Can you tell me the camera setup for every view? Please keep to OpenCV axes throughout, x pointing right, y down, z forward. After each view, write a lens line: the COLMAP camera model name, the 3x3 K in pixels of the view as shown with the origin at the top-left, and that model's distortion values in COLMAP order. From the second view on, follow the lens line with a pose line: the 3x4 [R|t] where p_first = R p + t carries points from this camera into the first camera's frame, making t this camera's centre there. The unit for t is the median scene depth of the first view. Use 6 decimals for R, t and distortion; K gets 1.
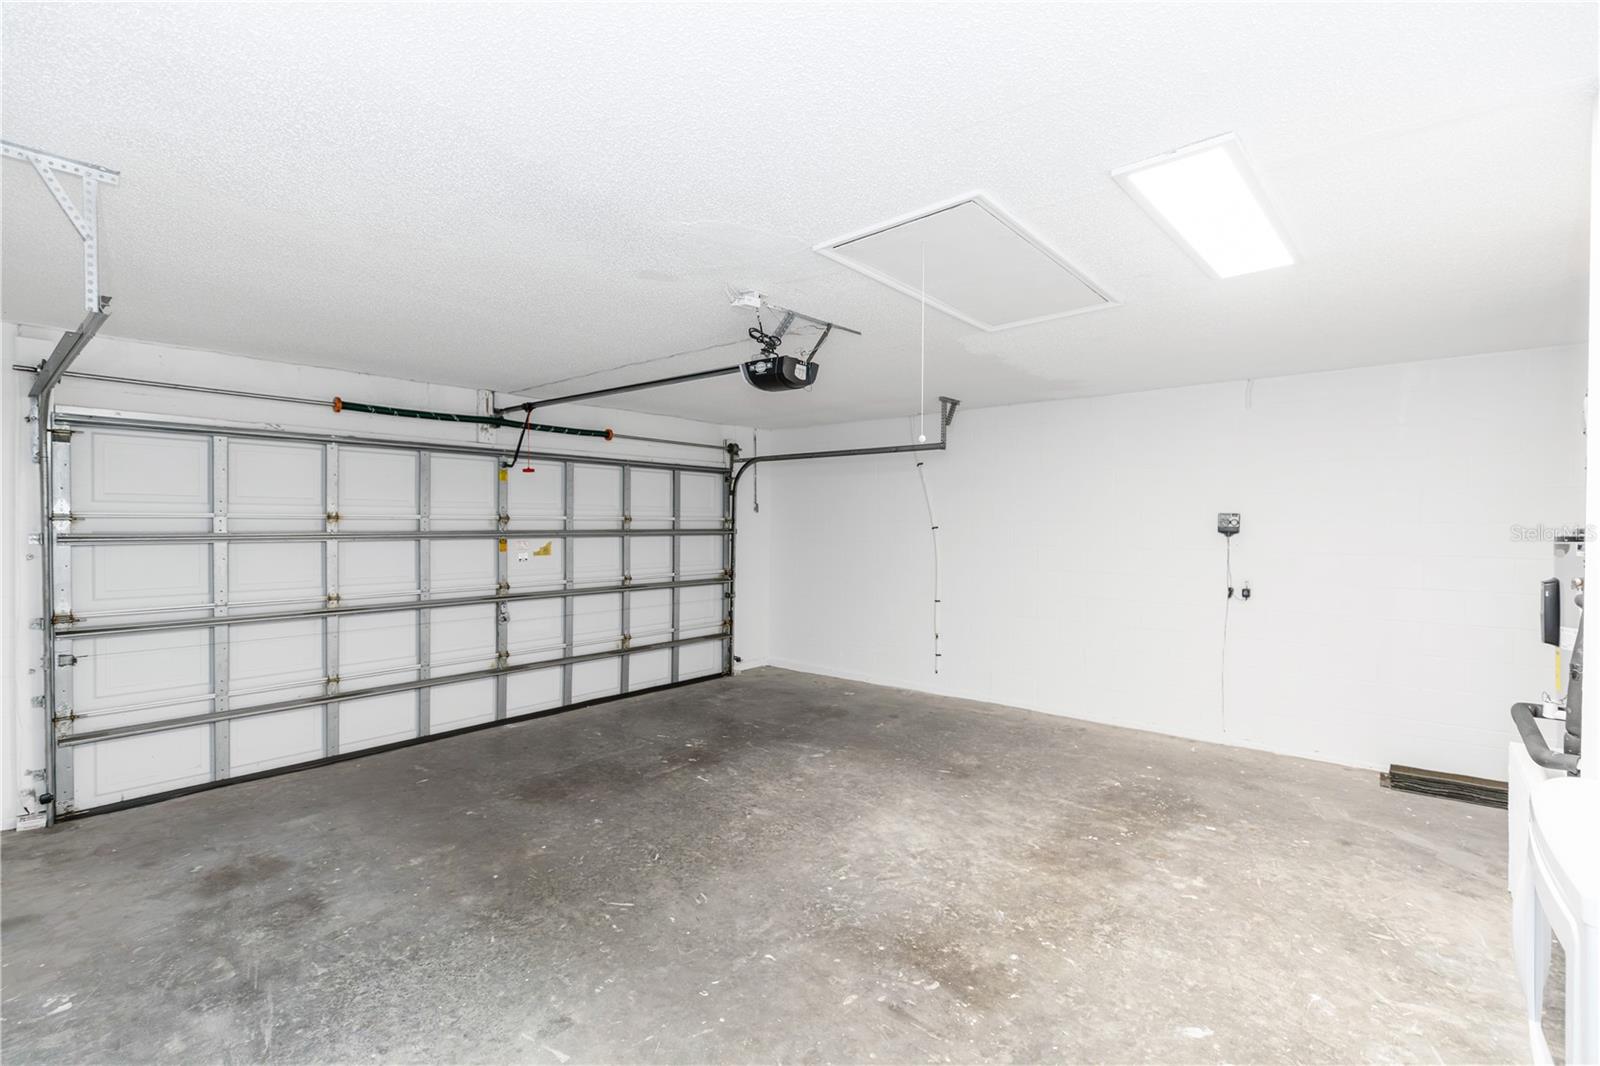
lens RADIAL K [[731.7, 0, 799.2], [0, 731.7, 532.1], [0, 0, 1]] dist [0.002989, 0.000353]
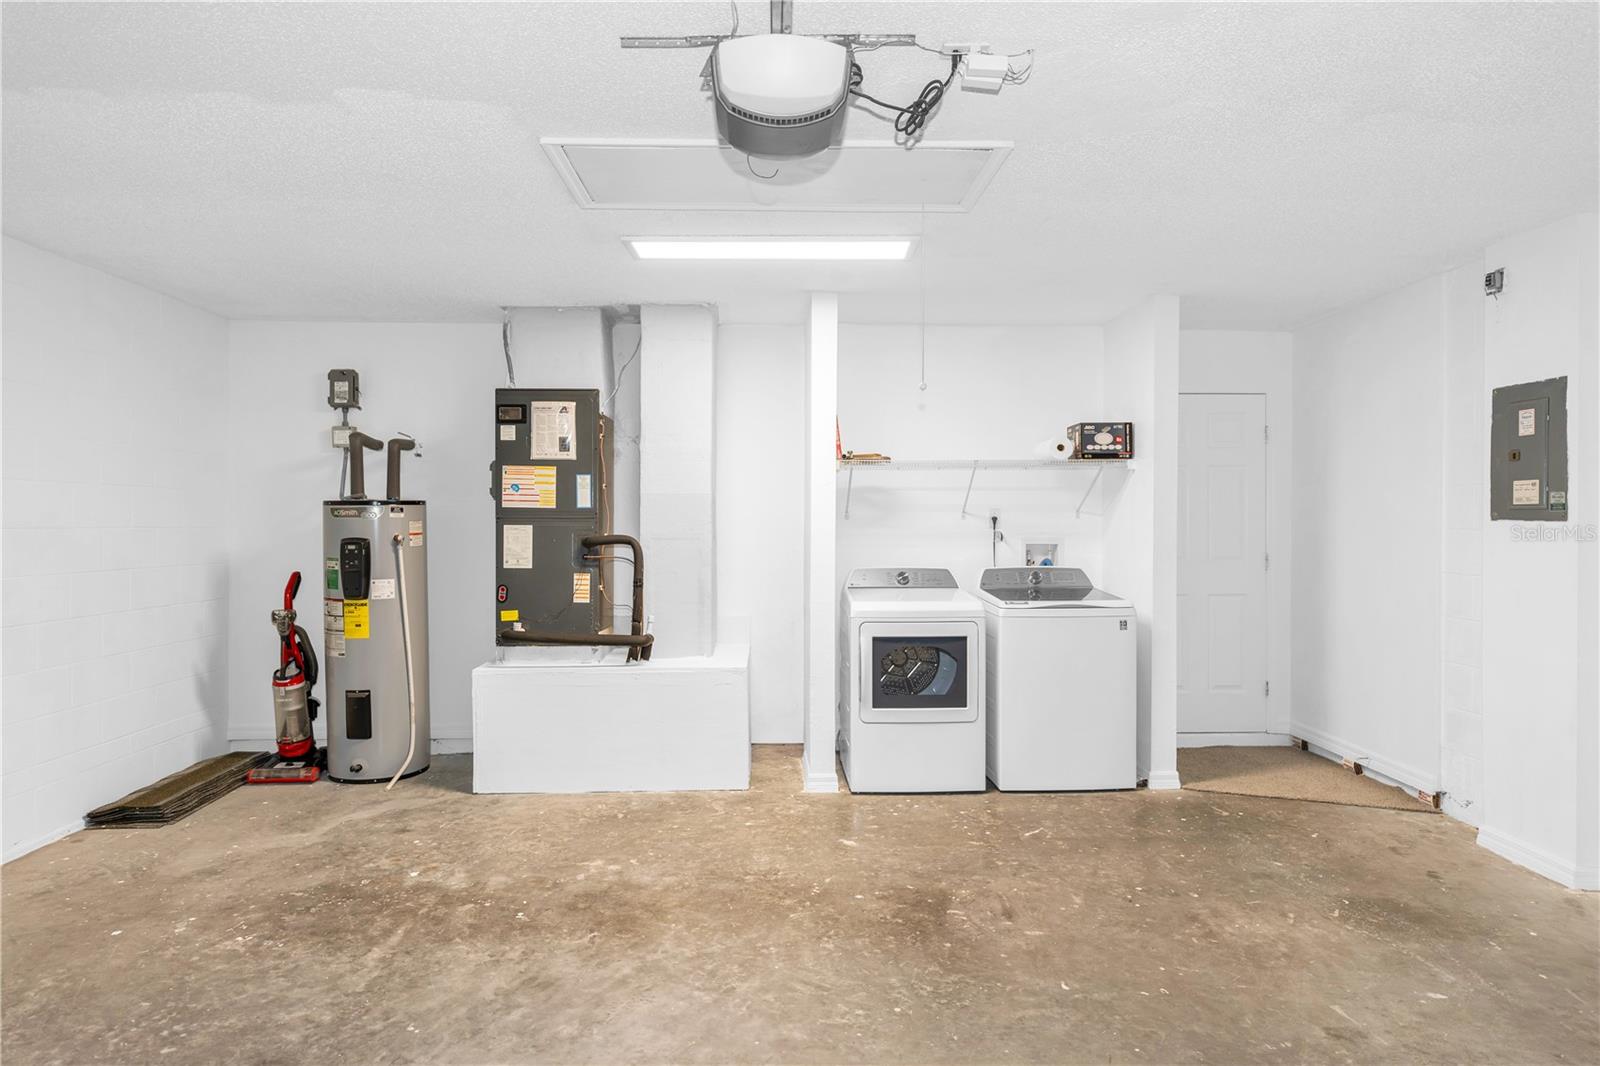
lens RADIAL K [[984.8, 0, 796.3], [0, 984.8, 530.3], [0, 0, 1]] dist [0.008474, 0.001938]
pose [[-0.679649, -0.009930, 0.733470, -0.502657], [0.003623, 0.999851, 0.016893, 0.032318], [-0.733529, 0.014138, -0.679512, 1.529376]]
